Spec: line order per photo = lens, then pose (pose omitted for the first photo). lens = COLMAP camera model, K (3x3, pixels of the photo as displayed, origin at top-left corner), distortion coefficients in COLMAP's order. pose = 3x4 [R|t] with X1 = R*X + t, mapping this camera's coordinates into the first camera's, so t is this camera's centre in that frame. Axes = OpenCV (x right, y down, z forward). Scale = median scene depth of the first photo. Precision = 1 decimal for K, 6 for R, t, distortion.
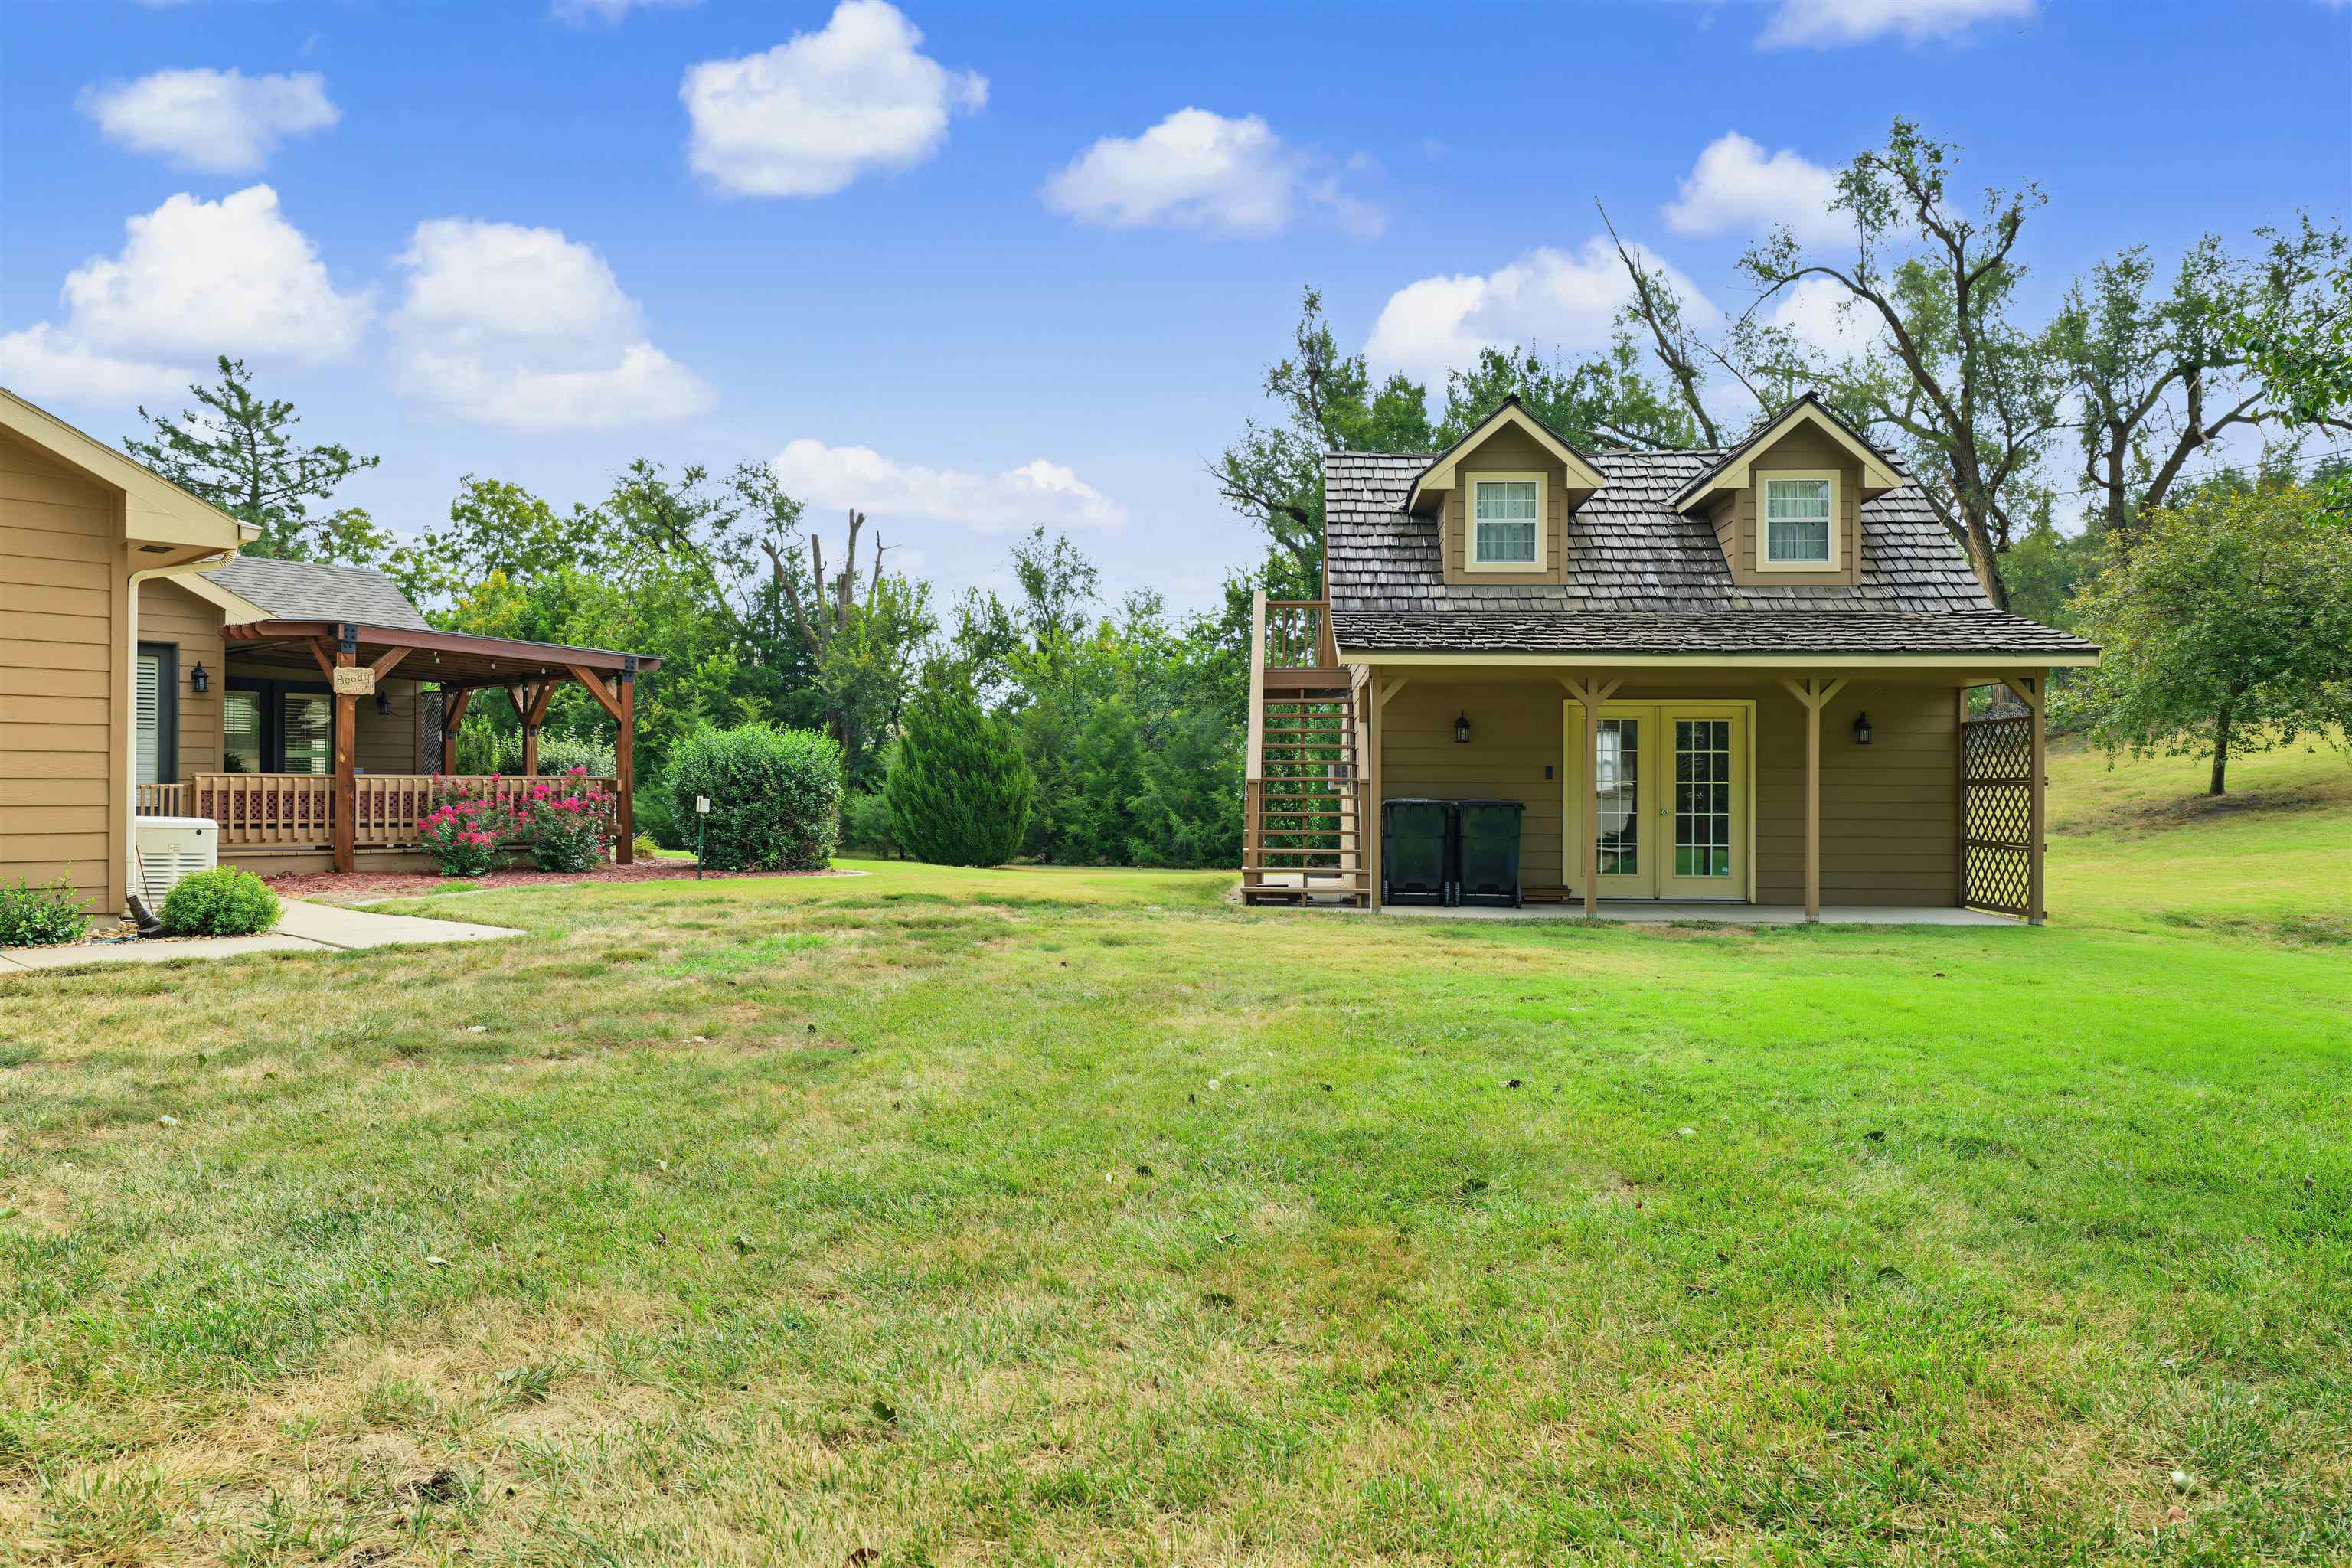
lens RADIAL K [[1617.3, 0, 1175.4], [0, 1617.3, 786.3], [0, 0, 1]] dist [-0.003148, 0.000506]
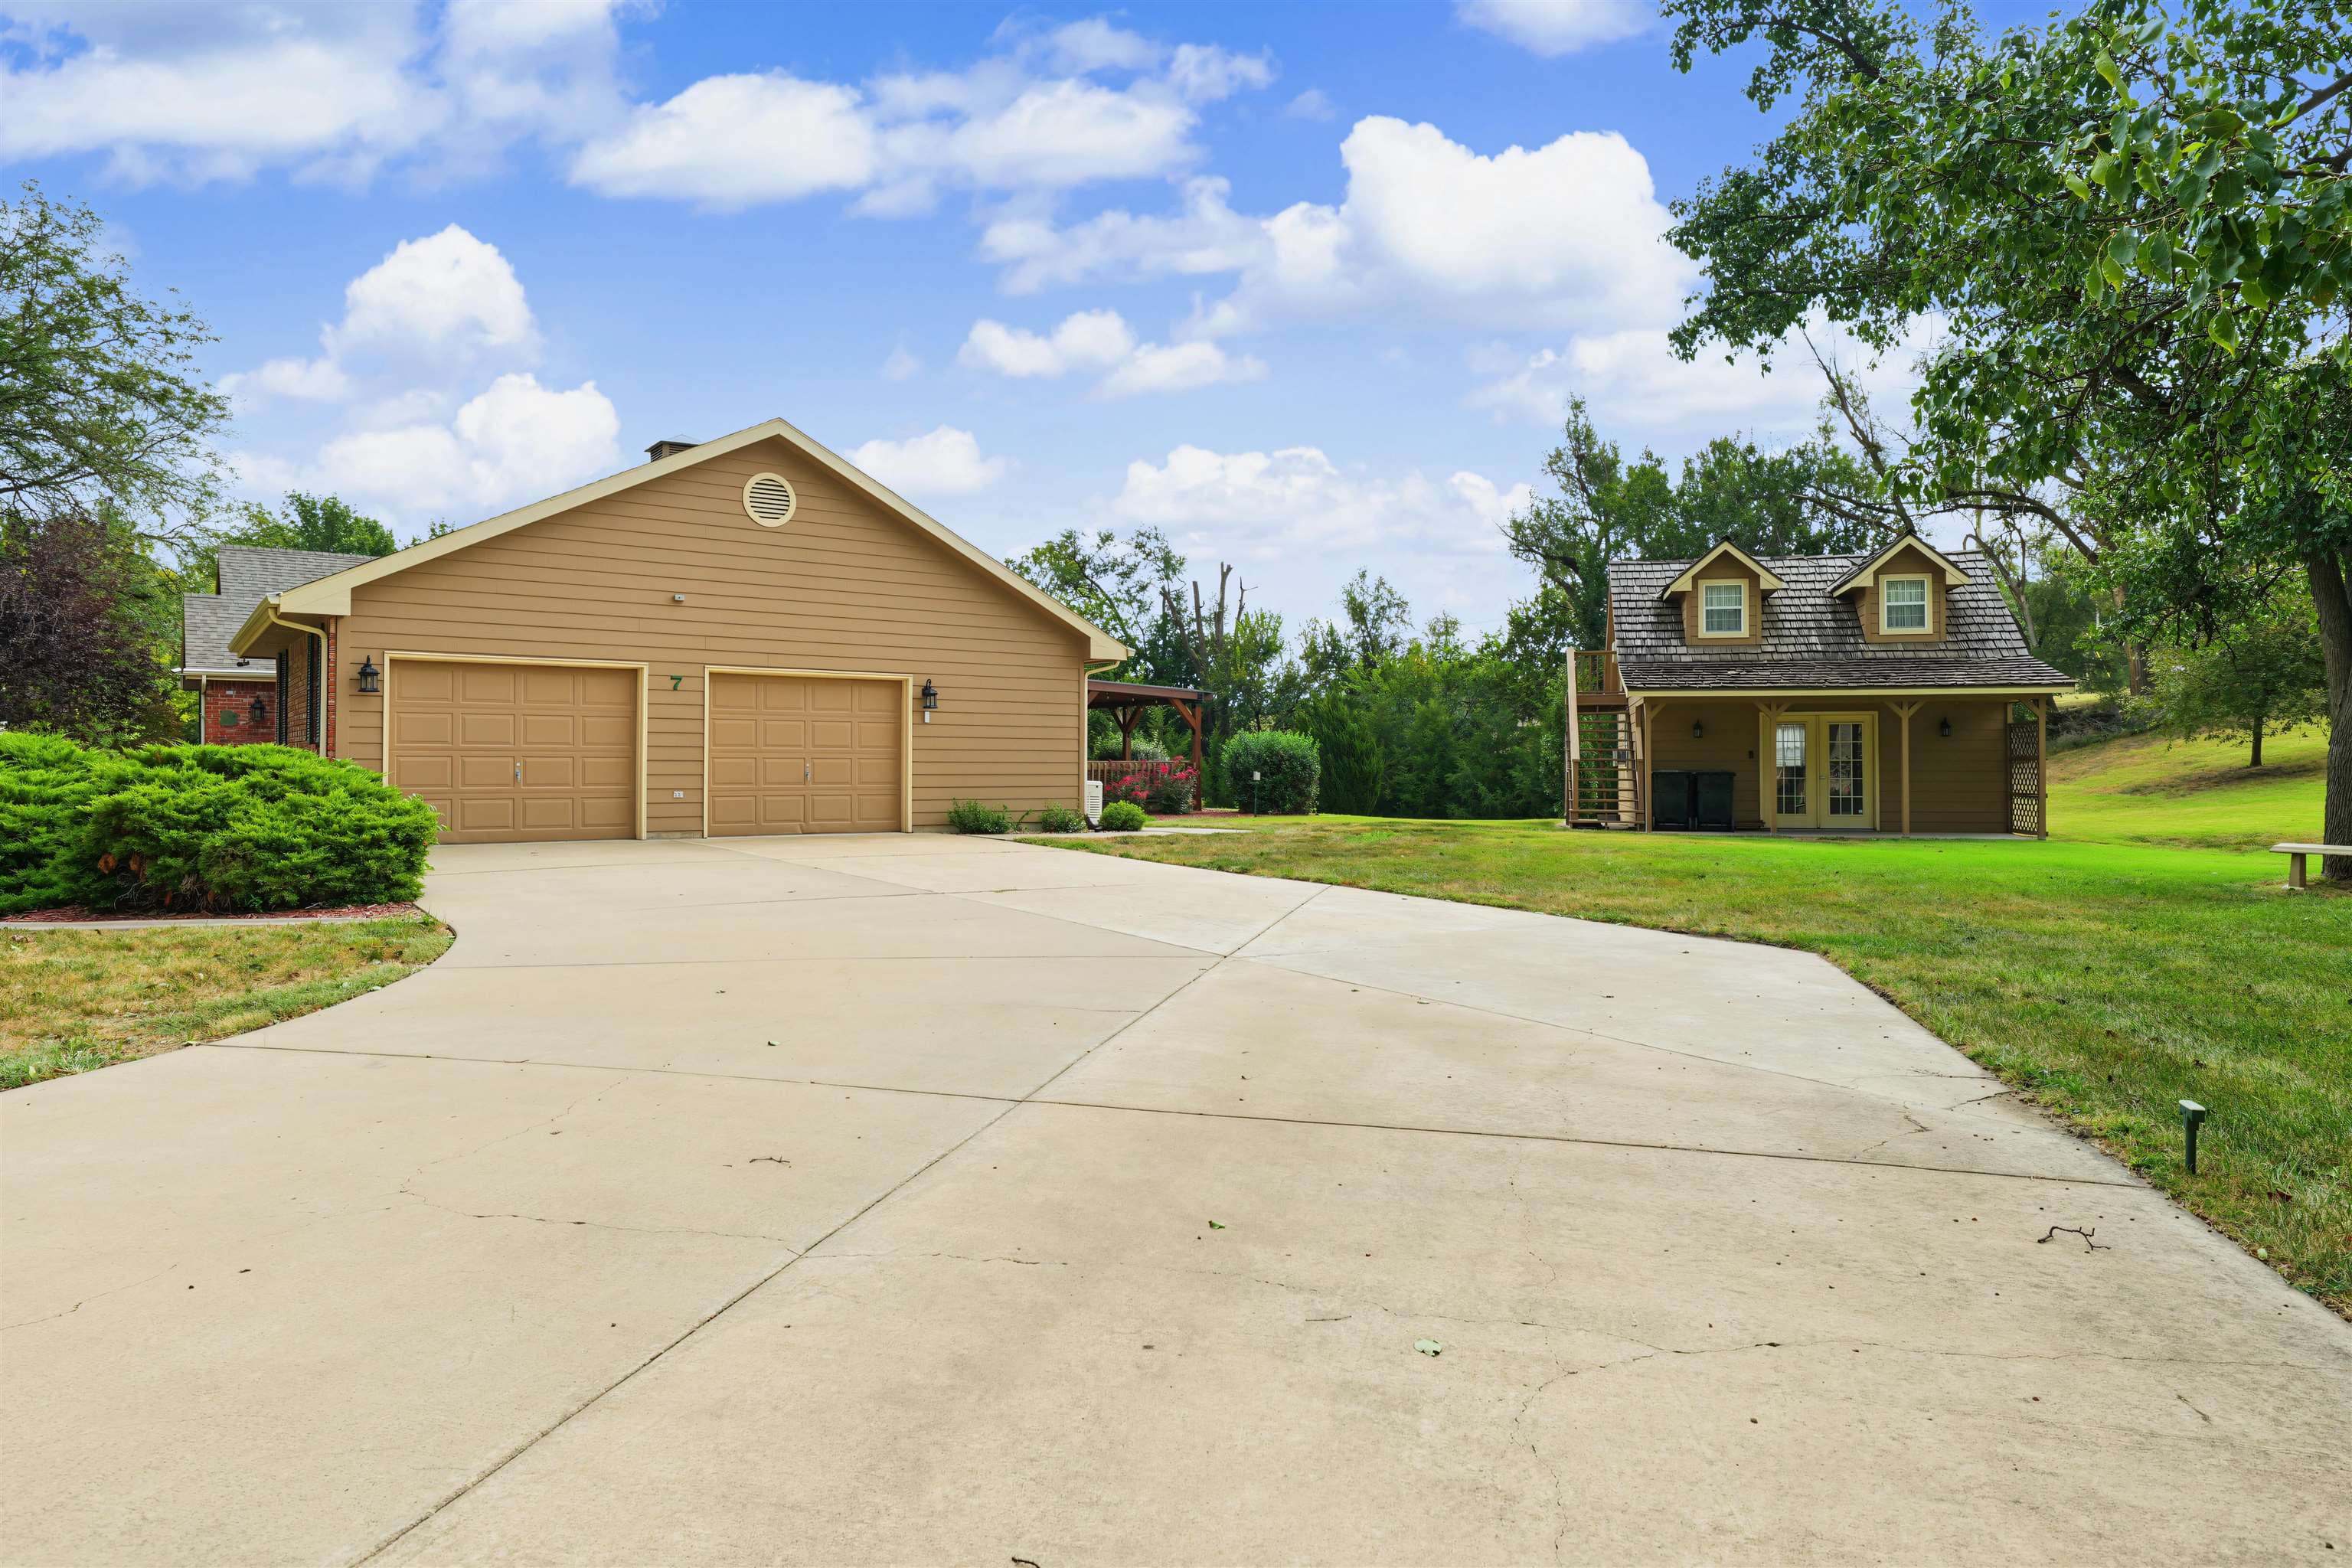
lens RADIAL K [[1442.7, 0, 1184.6], [0, 1442.7, 743.2], [0, 0, 1]] dist [0.007412, 0.000346]
pose [[0.986029, -0.008763, -0.166344, -0.043825], [0.005862, 0.999822, -0.017922, 0.001281], [0.166471, 0.016697, 0.985905, -0.251047]]
